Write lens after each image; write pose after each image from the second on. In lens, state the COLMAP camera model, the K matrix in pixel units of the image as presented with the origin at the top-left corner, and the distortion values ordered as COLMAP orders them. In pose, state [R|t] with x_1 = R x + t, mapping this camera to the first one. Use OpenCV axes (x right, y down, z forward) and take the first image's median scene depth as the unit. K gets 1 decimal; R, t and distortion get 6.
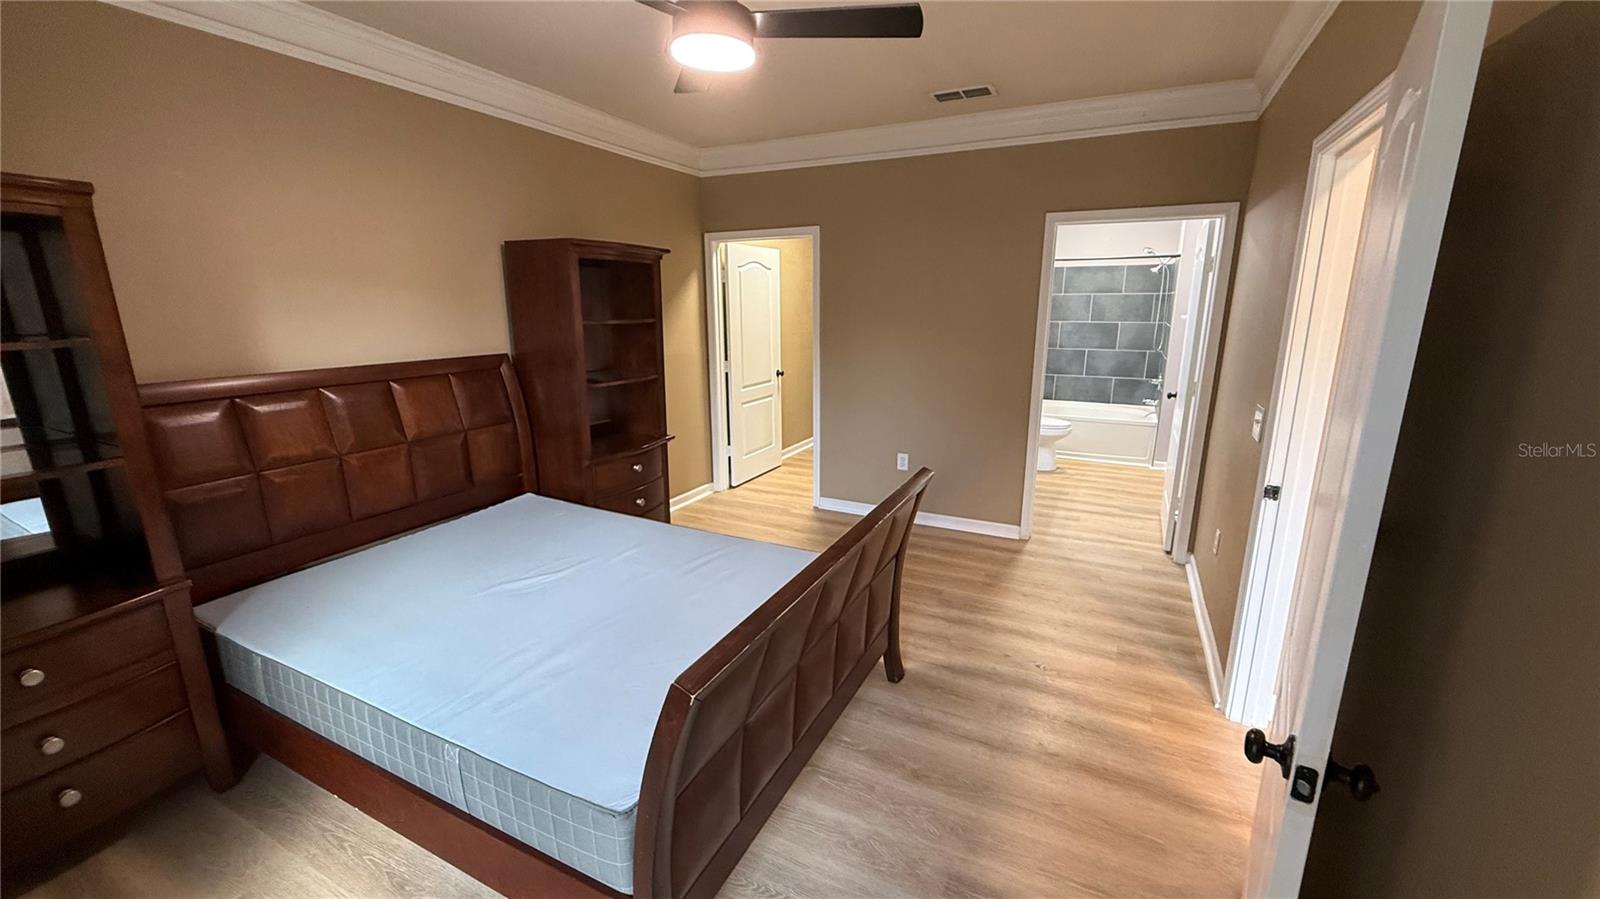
lens RADIAL K [[636.2, 0, 797.0], [0, 636.2, 452.0], [0, 0, 1]] dist [-0.000537, 0.000097]
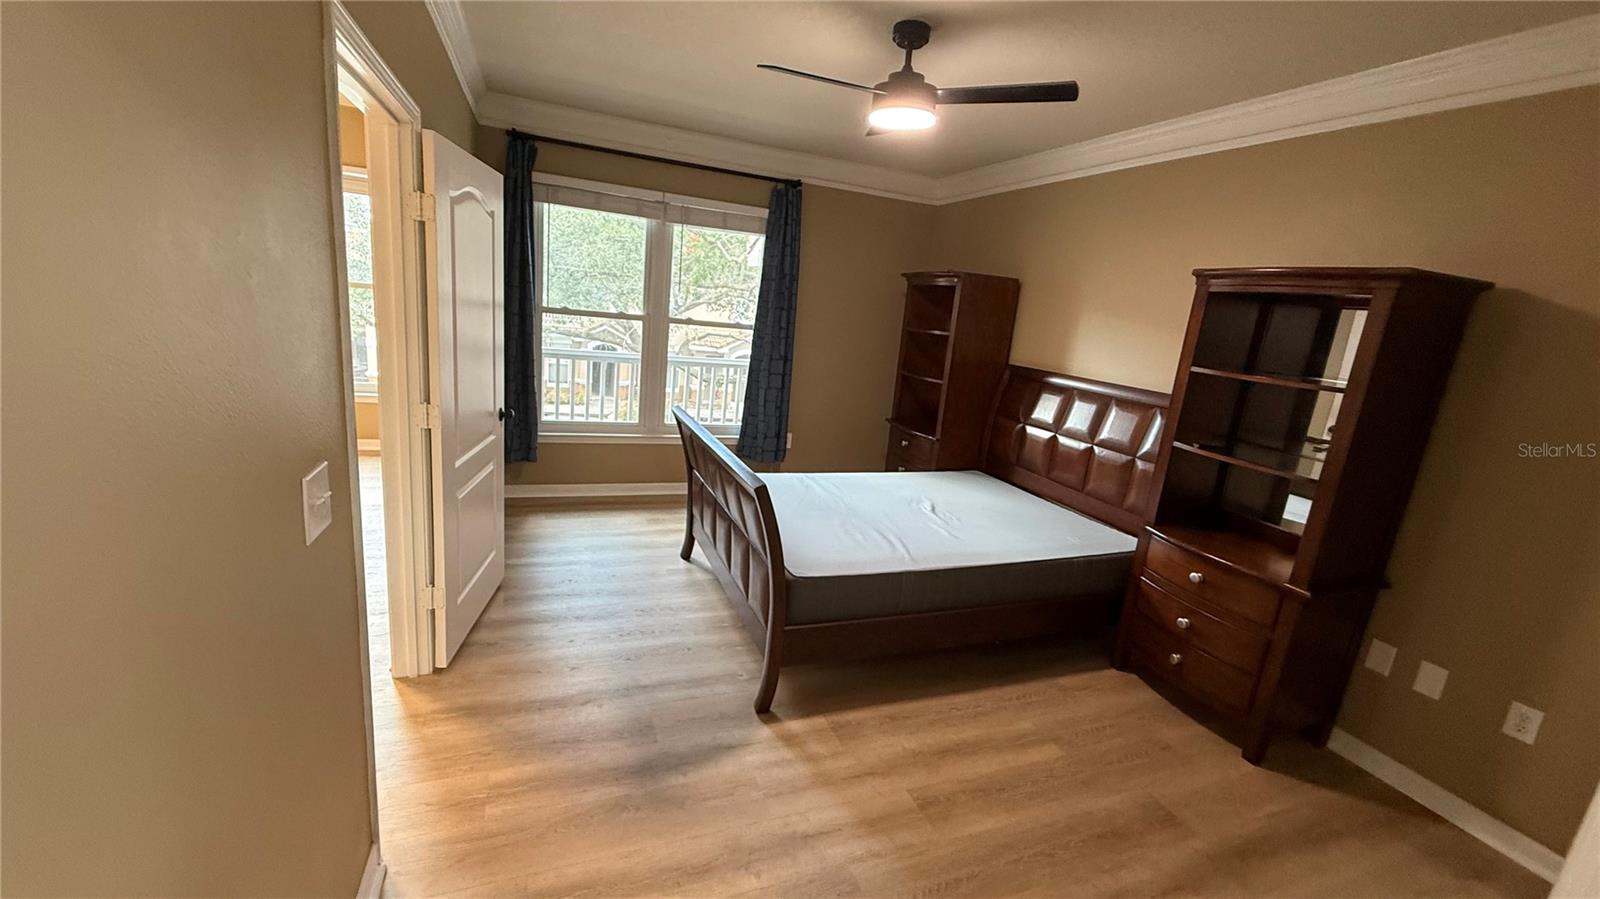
lens RADIAL K [[633.9, 0, 793.1], [0, 633.9, 452.1], [0, 0, 1]] dist [-0.000724, 0.000183]
pose [[-0.673546, 0.106944, -0.731368, 0.518101], [-0.263543, 0.889698, 0.372804, -0.227775], [0.690566, 0.443848, -0.571068, 0.950254]]
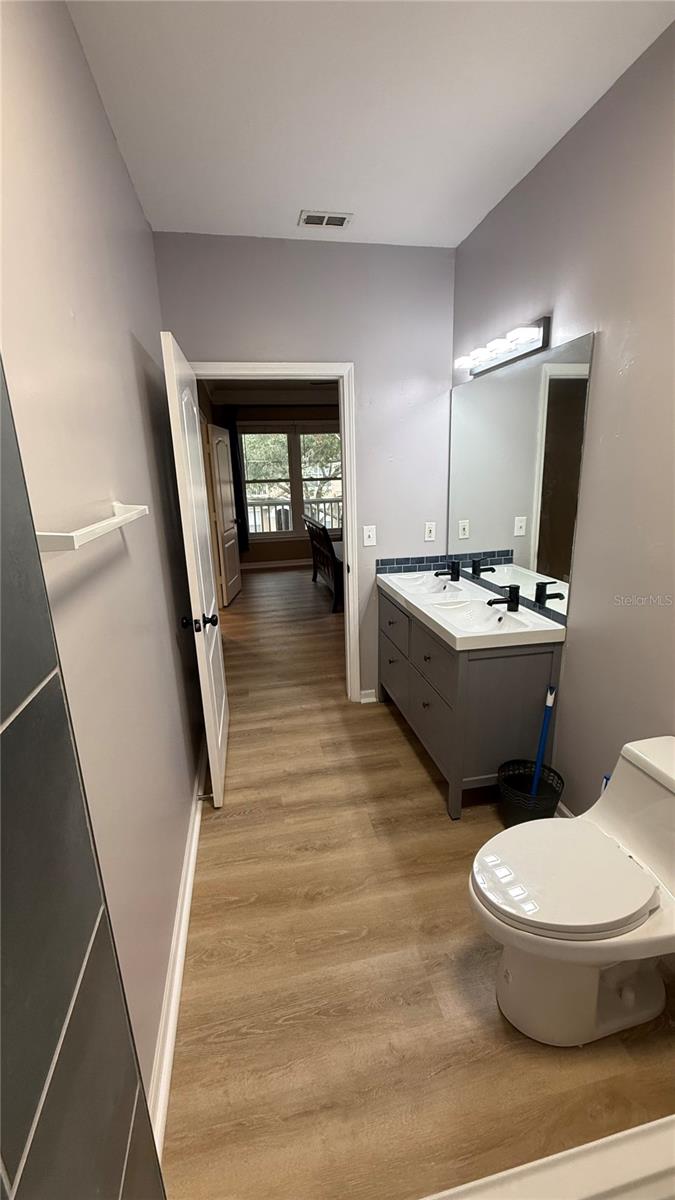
lens RADIAL K [[475.4, 0, 337.2], [0, 475.4, 596.2], [0, 0, 1]] dist [-0.000724, 0.000183]
pose [[-0.788385, 0.188118, -0.585714, 0.861112], [-0.108113, 0.894912, 0.432949, -0.361598], [0.605608, 0.404654, -0.685197, 1.568168]]
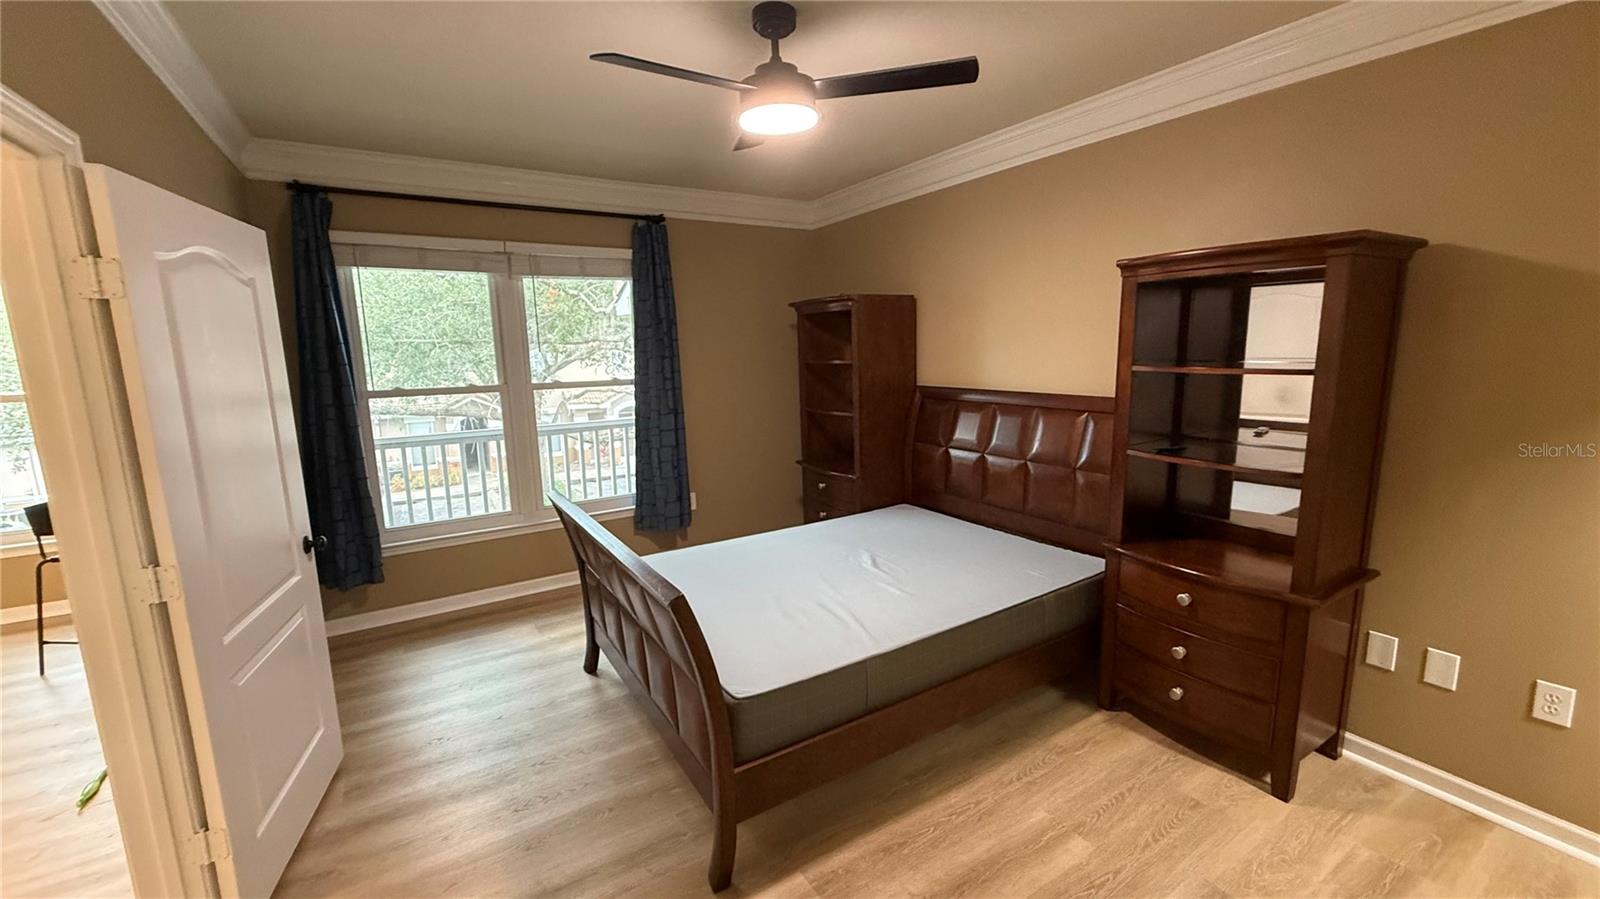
lens RADIAL K [[633.9, 0, 793.1], [0, 633.9, 452.1], [0, 0, 1]] dist [-0.000724, 0.000183]
pose [[-0.525638, 0.155409, -0.836393, 0.423965], [-0.174778, 0.942470, 0.284960, -0.207179], [0.832561, 0.295969, -0.468236, 0.854661]]
